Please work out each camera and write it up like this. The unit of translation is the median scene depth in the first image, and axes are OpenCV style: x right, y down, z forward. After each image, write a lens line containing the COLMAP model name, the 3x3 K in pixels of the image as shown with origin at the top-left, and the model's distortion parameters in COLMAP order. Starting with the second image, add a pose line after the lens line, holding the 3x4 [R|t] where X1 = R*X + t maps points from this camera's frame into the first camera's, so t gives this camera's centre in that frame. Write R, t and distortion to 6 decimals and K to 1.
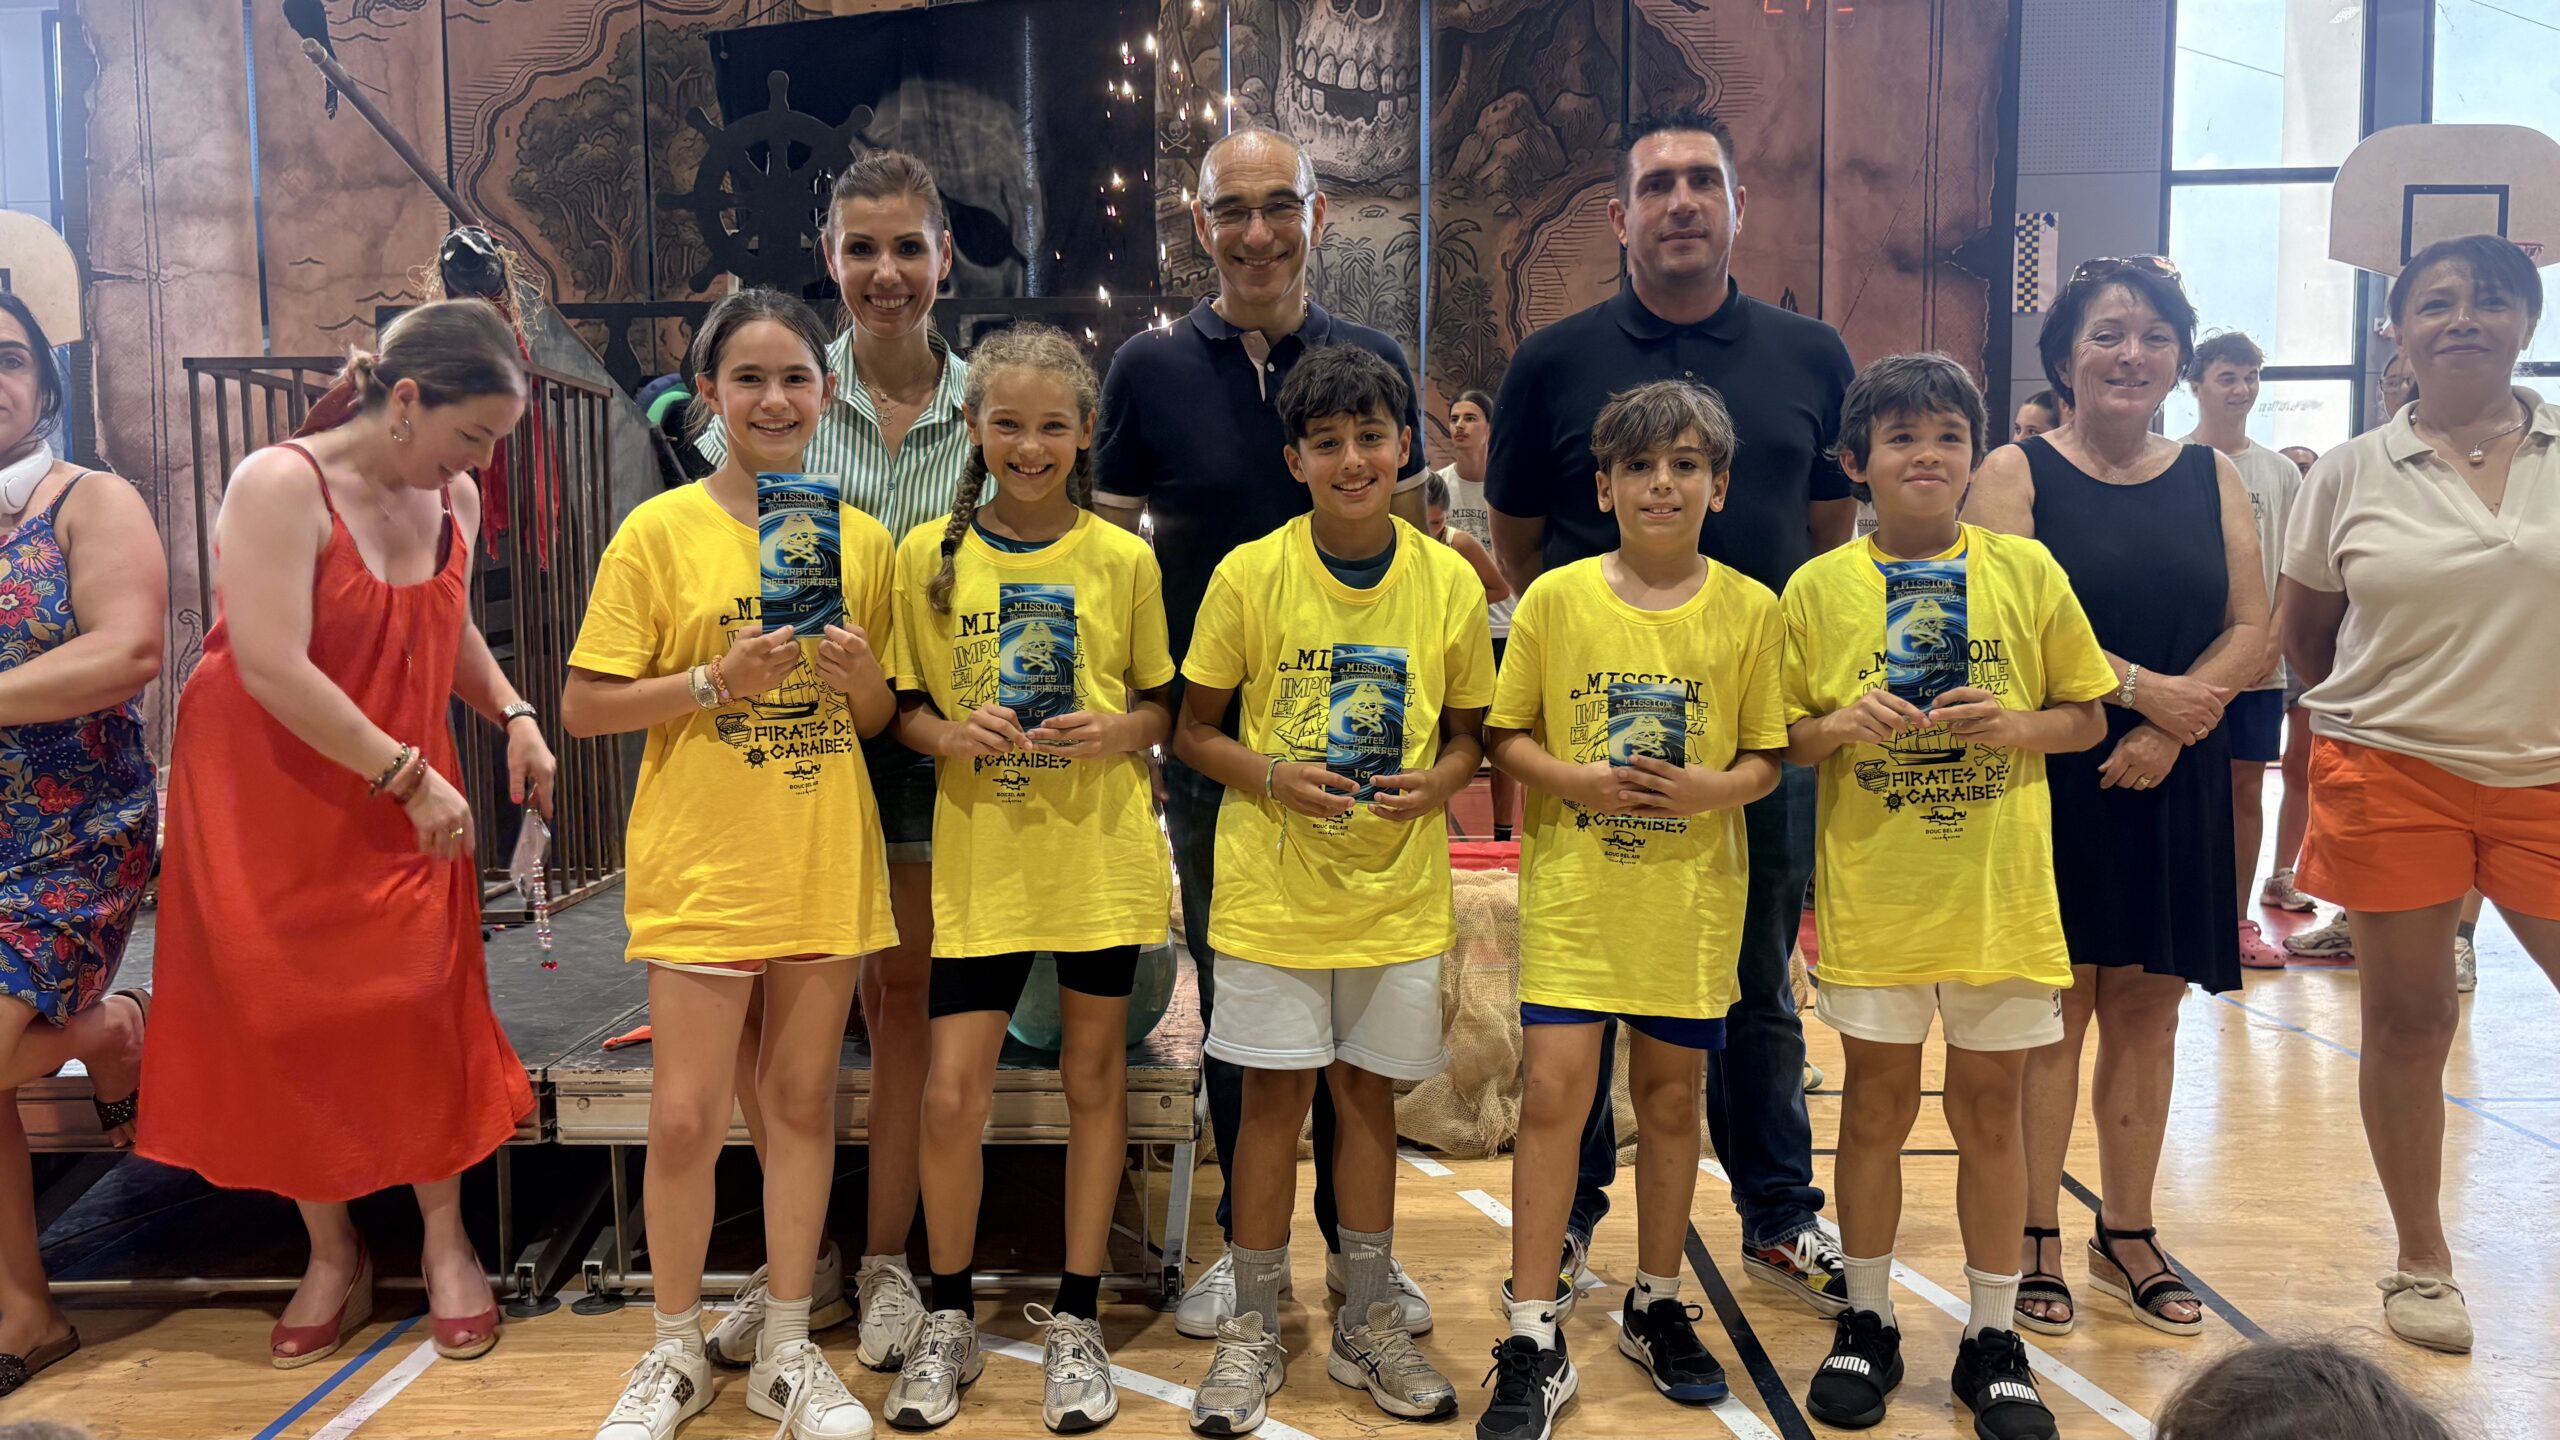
lens RADIAL K [[1939.2, 0, 1270.8], [0, 1939.2, 752.7], [0, 0, 1]] dist [0.031525, -0.033868]
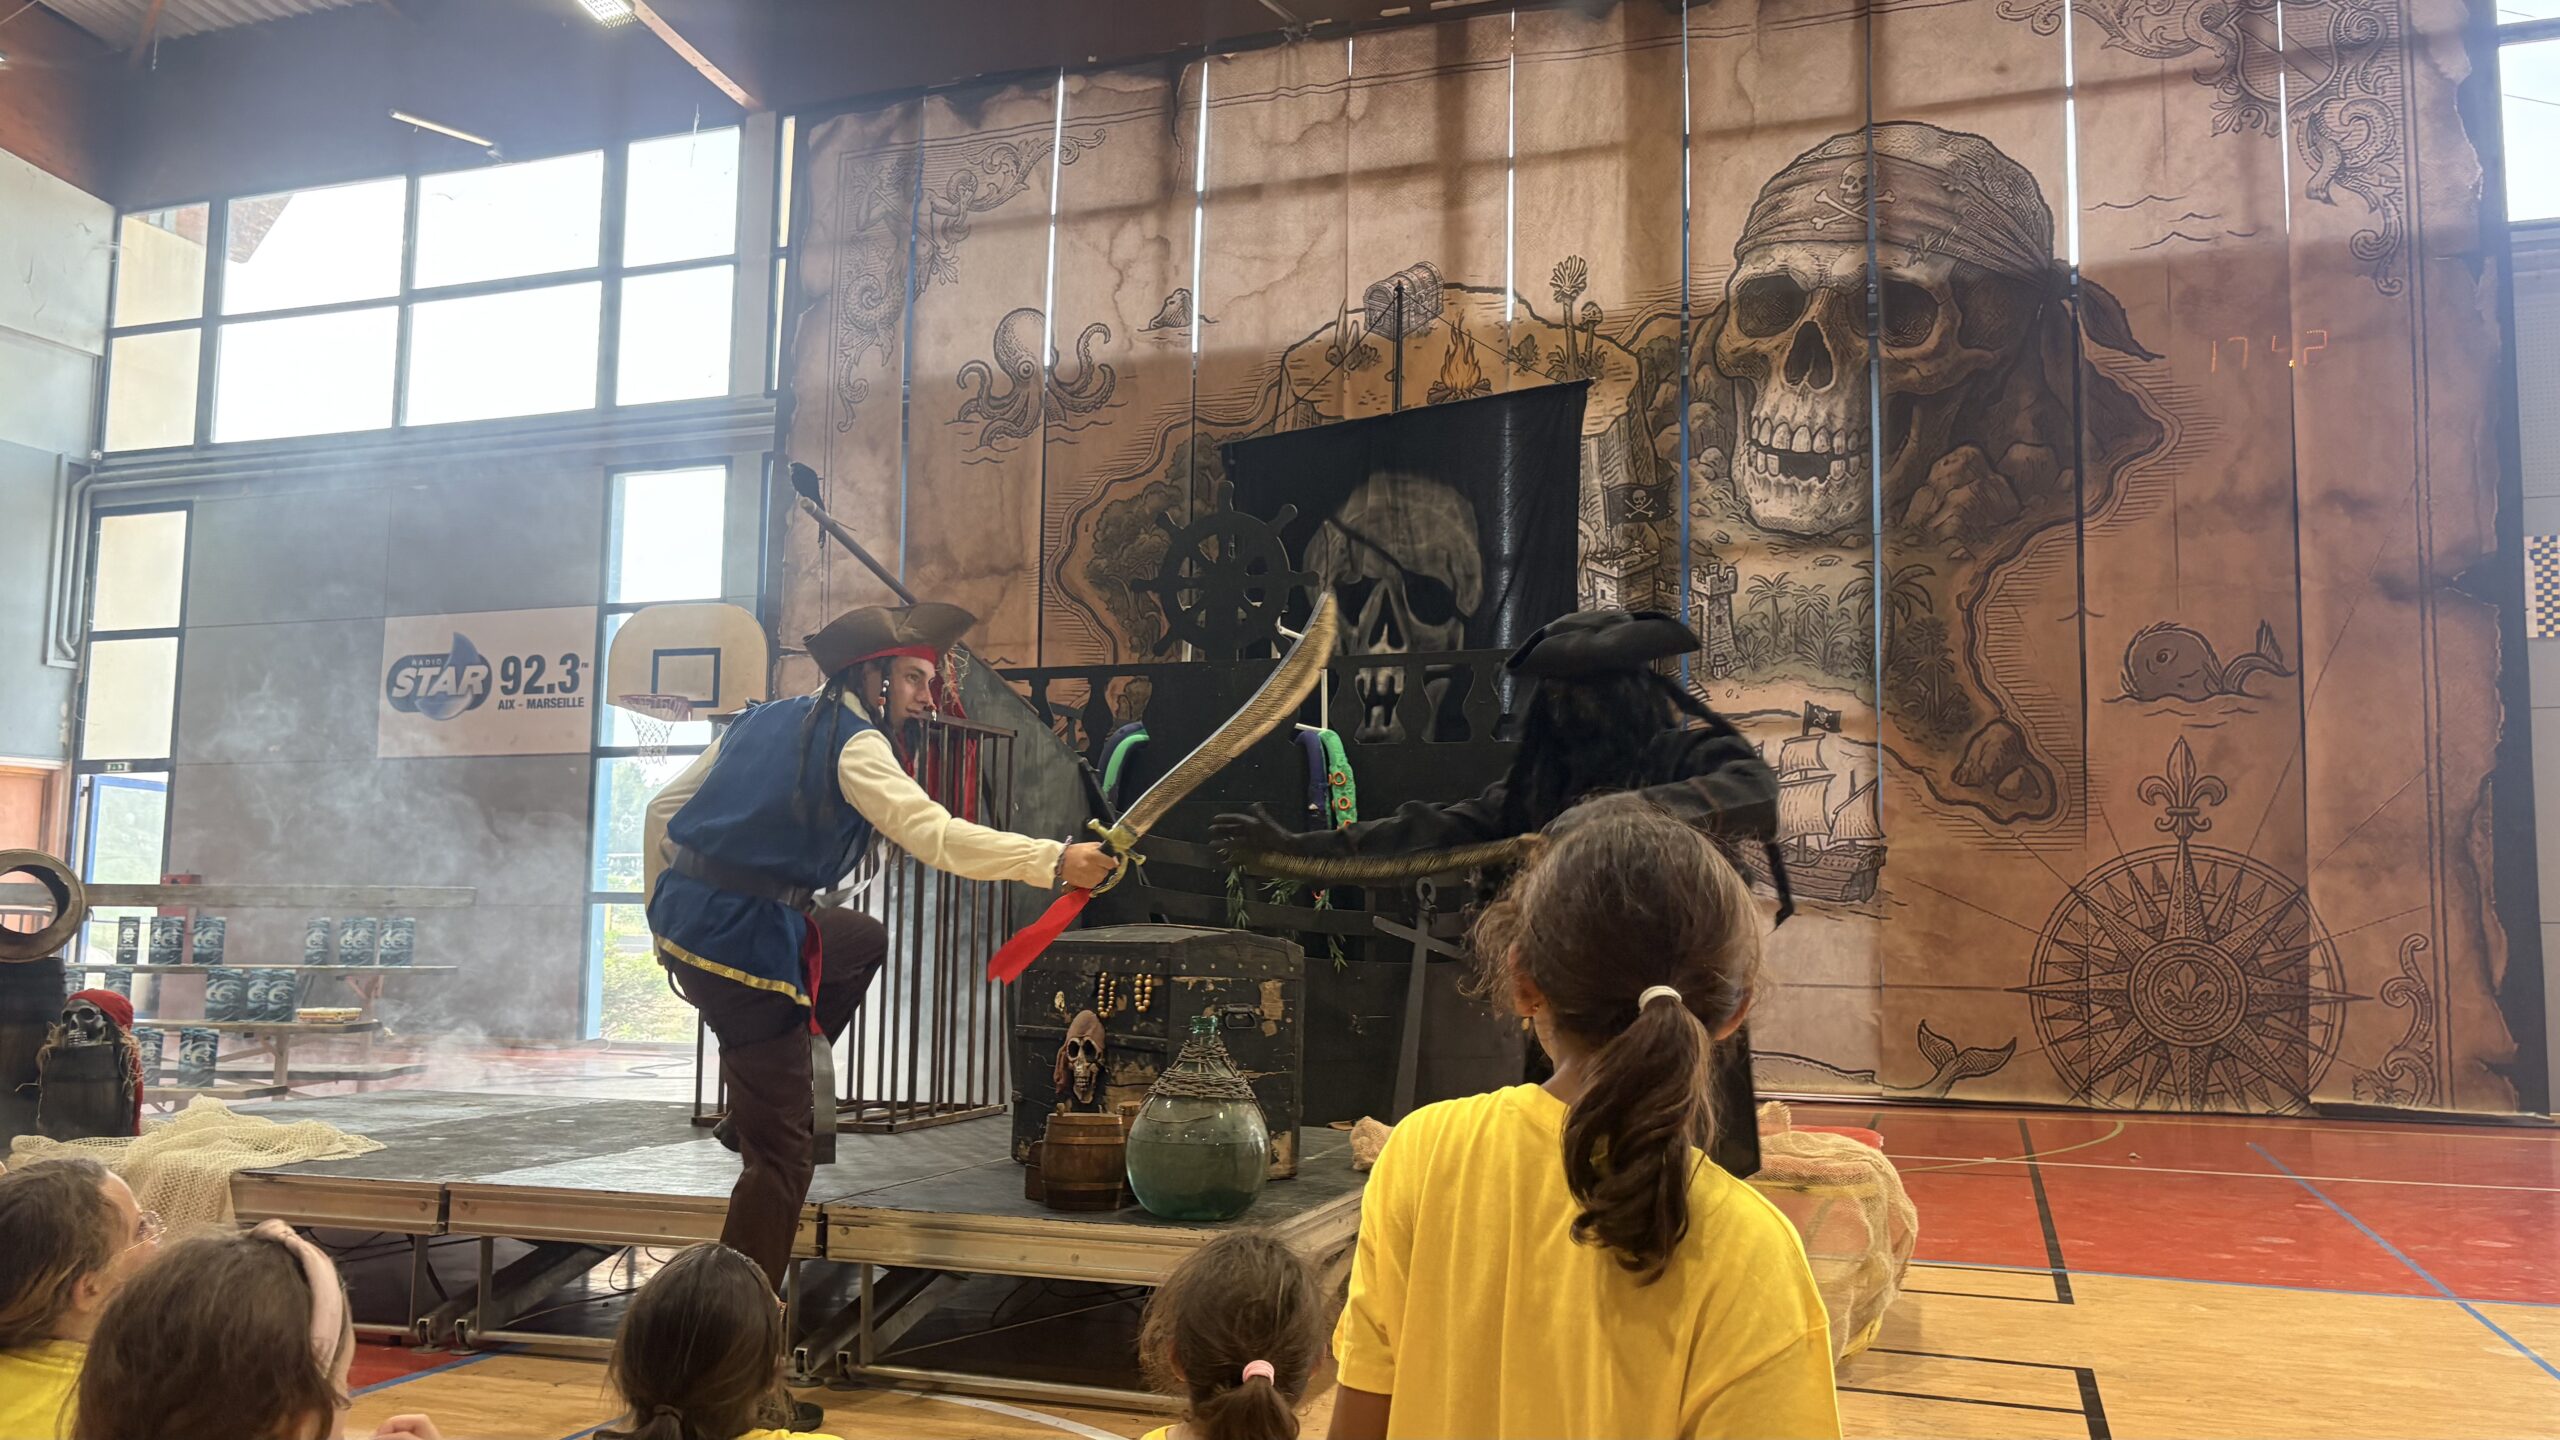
lens RADIAL K [[1939.2, 0, 1260.5], [0, 1939.2, 729.4], [0, 0, 1]] dist [0.031525, -0.033868]
pose [[0.947860, -0.011607, -0.318474, 0.097097], [-0.047402, 0.983085, -0.176911, 0.014951], [0.315141, 0.182784, 0.931277, -0.071152]]
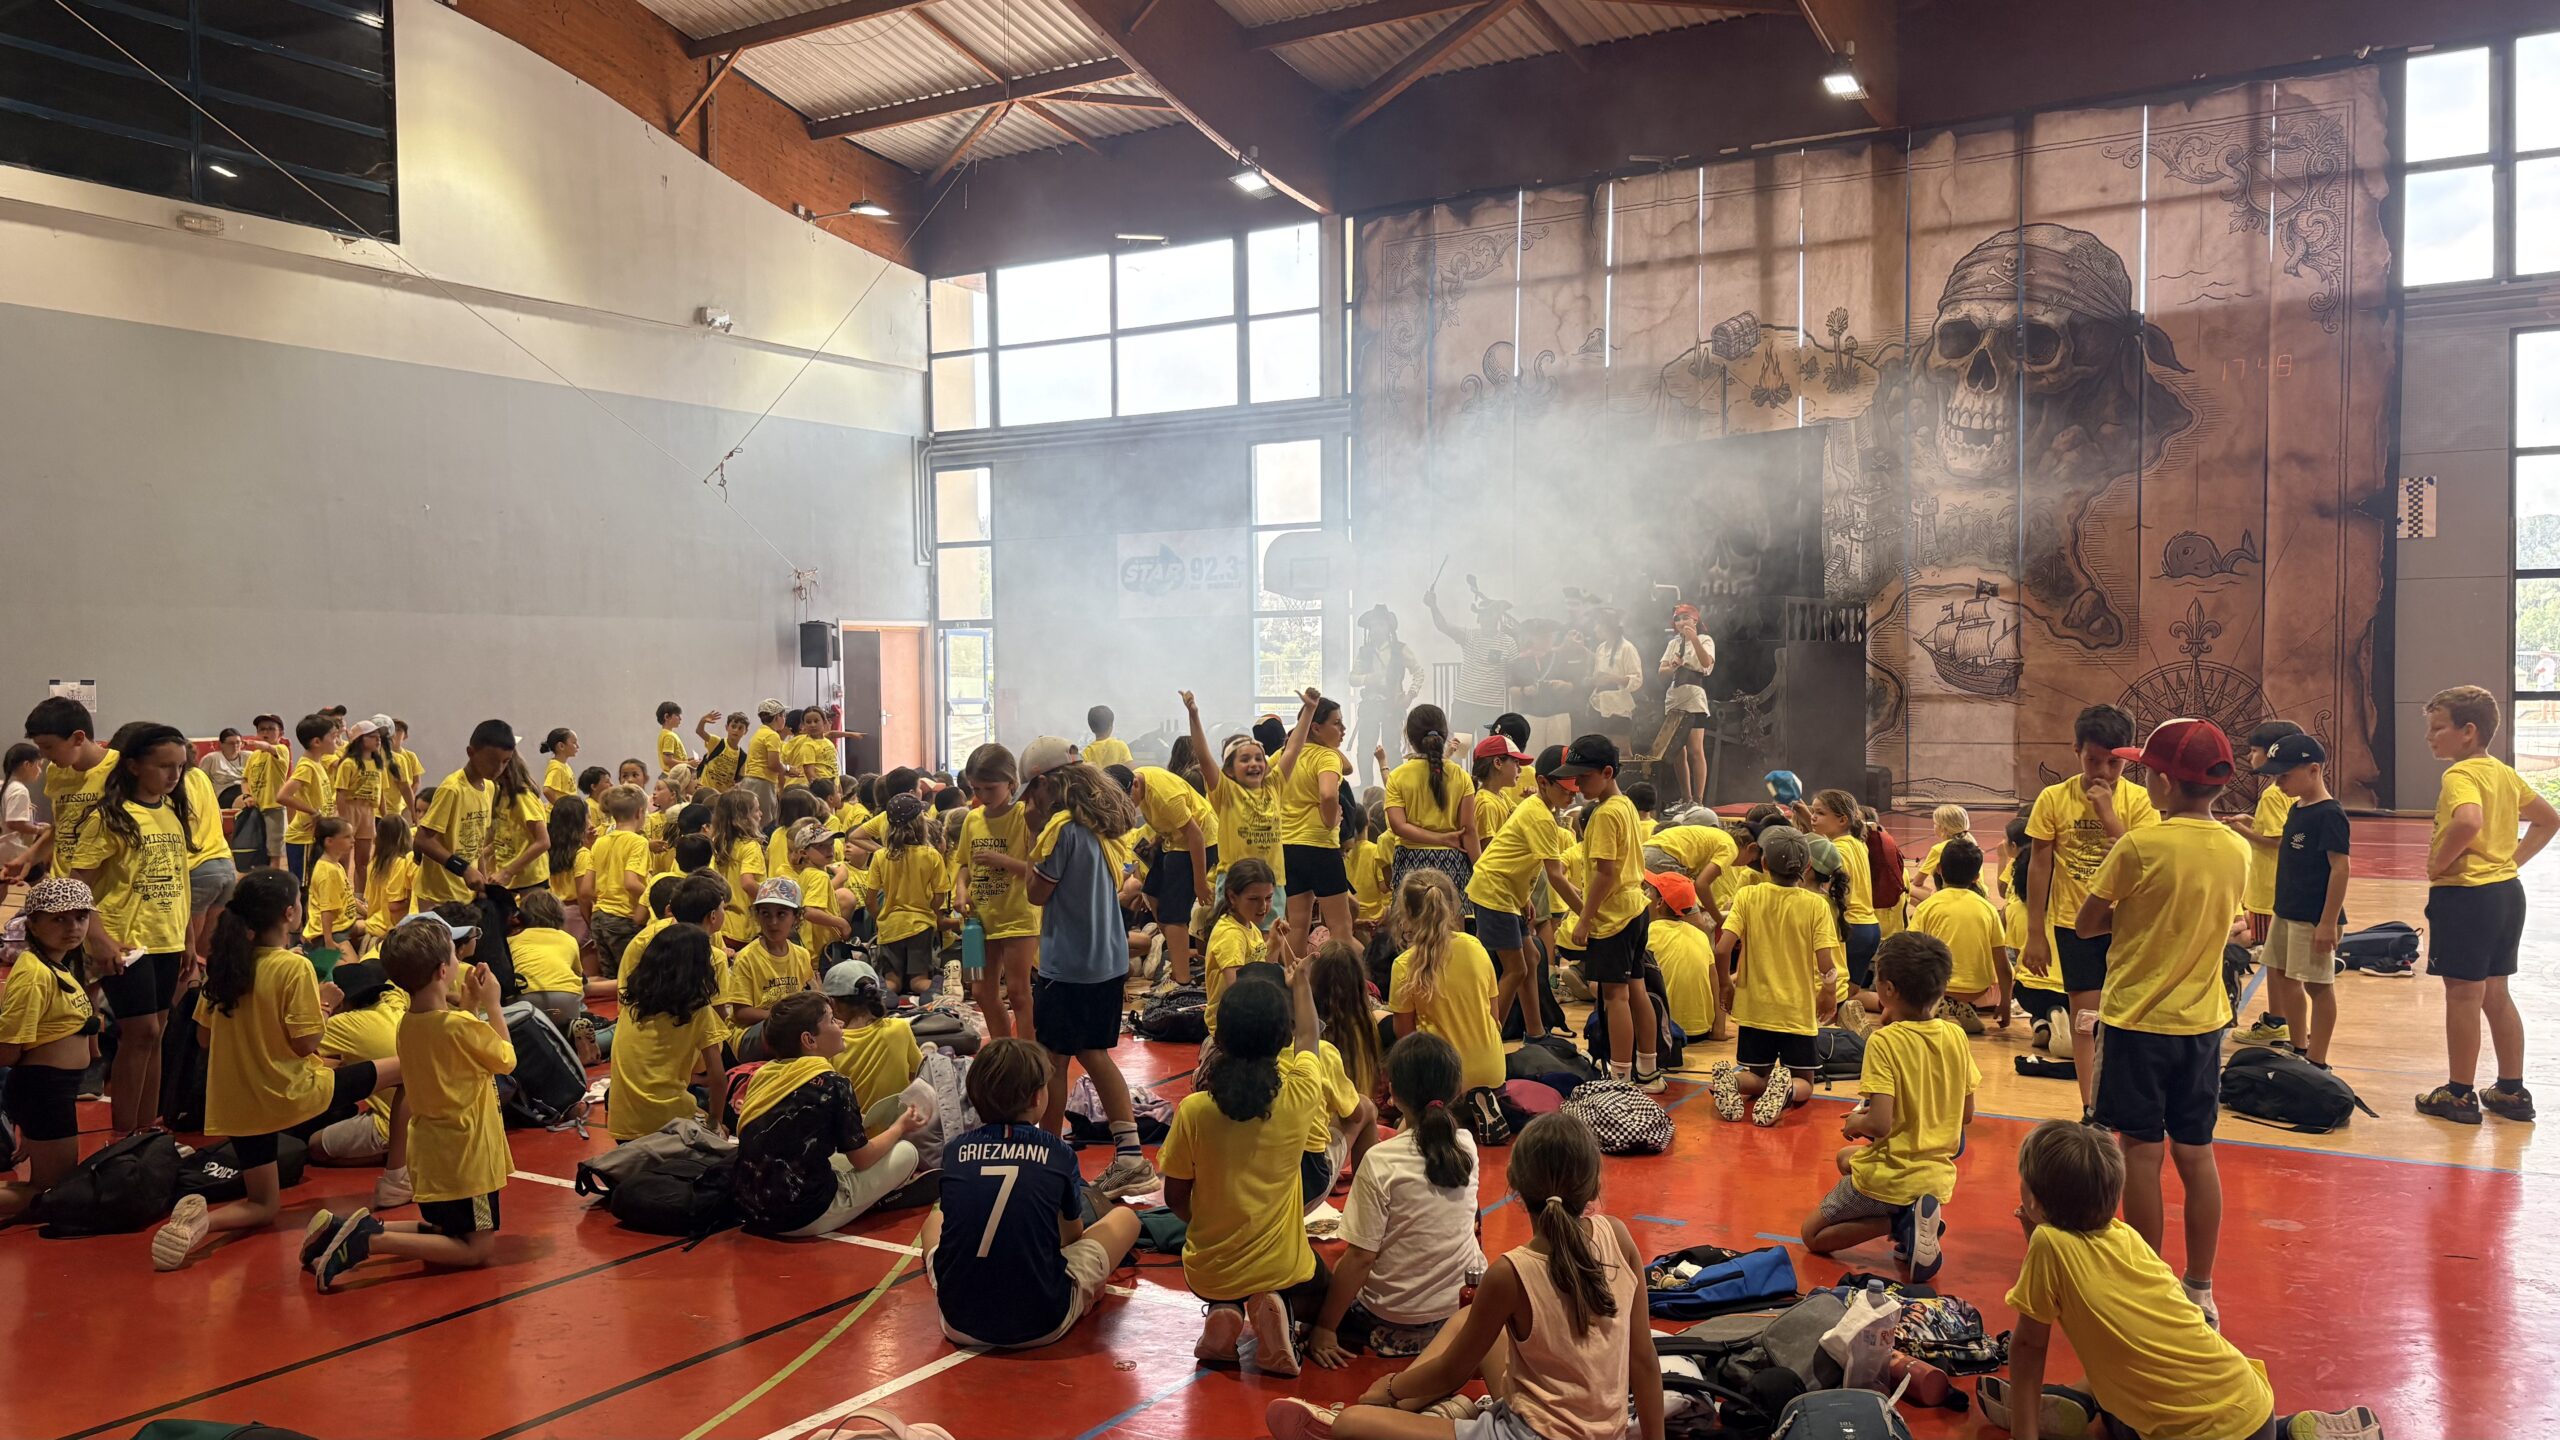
lens RADIAL K [[1939.2, 0, 1250.0], [0, 1939.2, 723.6], [0, 0, 1]] dist [0.031525, -0.033868]
pose [[0.856798, 0.013726, -0.515470, 0.398396], [-0.039092, 0.998498, -0.038390, 0.029227], [0.514169, 0.053043, 0.856047, -0.887122]]
